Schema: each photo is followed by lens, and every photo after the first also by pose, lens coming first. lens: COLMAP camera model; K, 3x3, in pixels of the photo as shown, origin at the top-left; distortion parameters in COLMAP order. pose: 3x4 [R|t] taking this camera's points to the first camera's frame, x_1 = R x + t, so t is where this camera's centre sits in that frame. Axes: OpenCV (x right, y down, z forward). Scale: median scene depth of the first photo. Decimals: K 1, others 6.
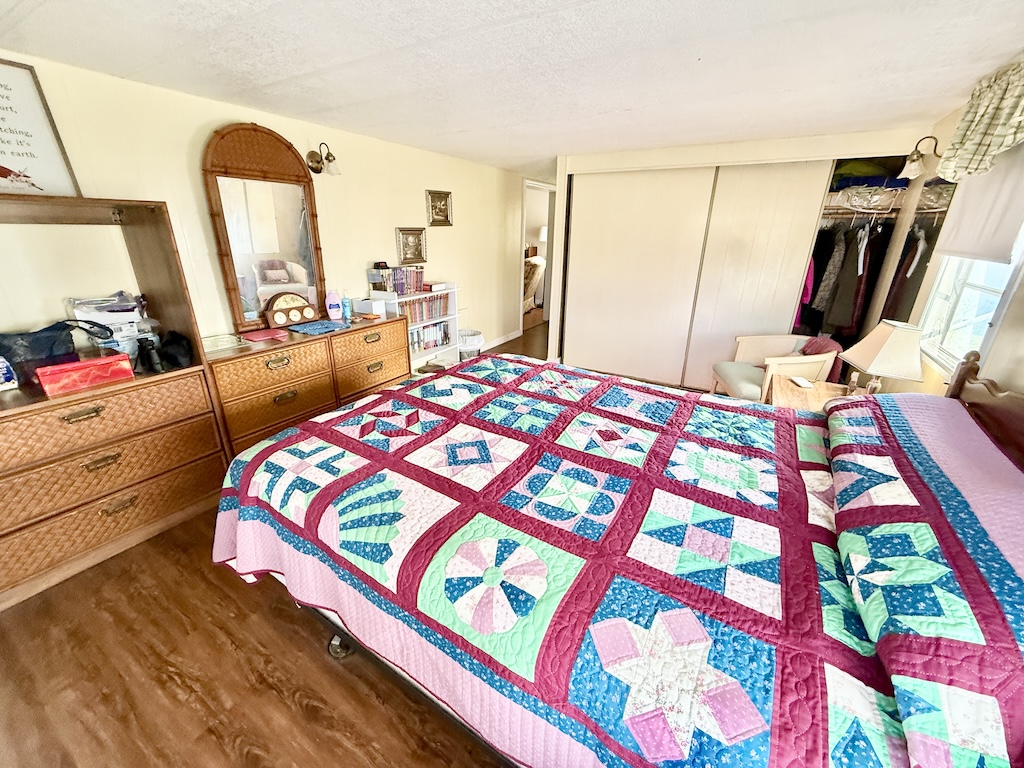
lens RADIAL K [[408.8, 0, 511.2], [0, 408.8, 381.3], [0, 0, 1]] dist [-0.002169, 0.000088]
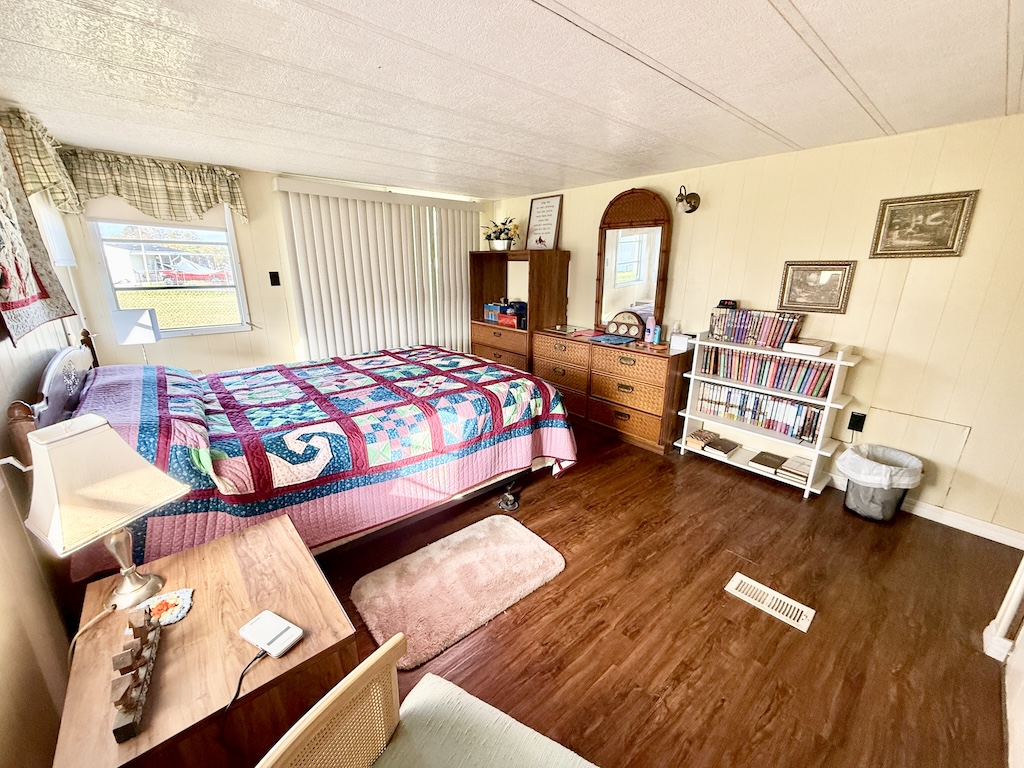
lens RADIAL K [[408.8, 0, 510.7], [0, 408.8, 385.5], [0, 0, 1]] dist [-0.002169, 0.000088]
pose [[-0.310062, 0.258180, -0.914989, 1.385614], [-0.341792, 0.867802, 0.360689, -0.610192], [0.887152, 0.424572, -0.180829, 1.736937]]
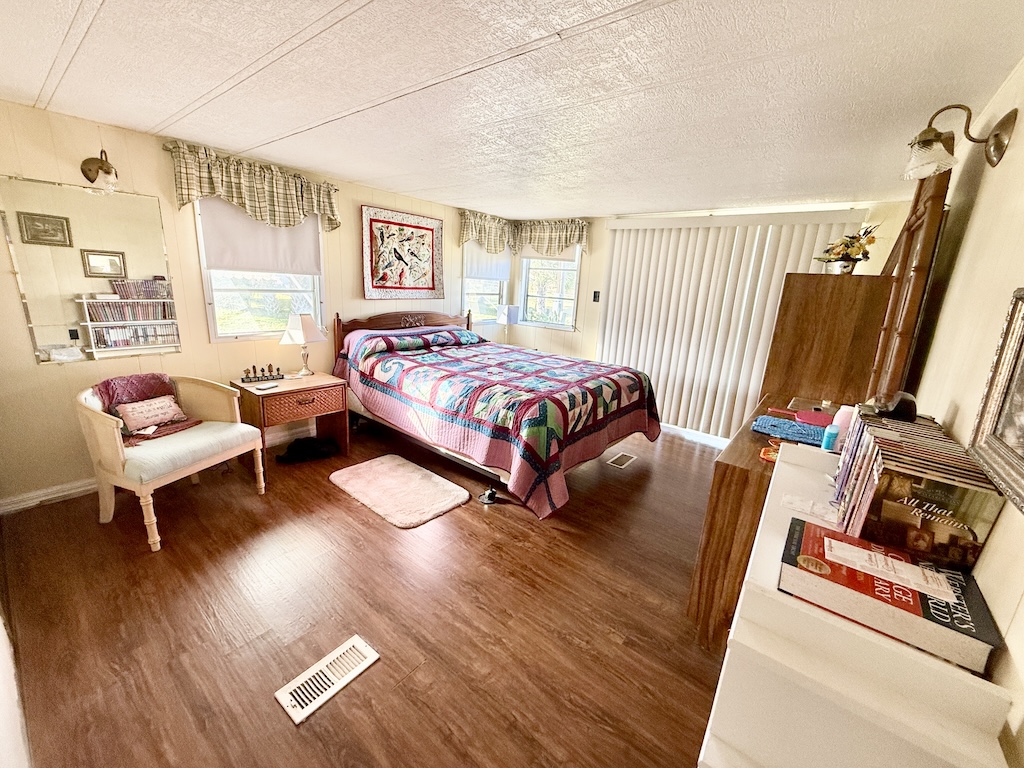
lens RADIAL K [[408.8, 0, 507.0], [0, 408.8, 384.4], [0, 0, 1]] dist [-0.002169, 0.000088]
pose [[-0.988780, -0.100348, 0.110658, -0.109472], [-0.019630, 0.821632, 0.569680, -0.986923], [-0.148087, 0.561115, -0.814383, 2.715972]]
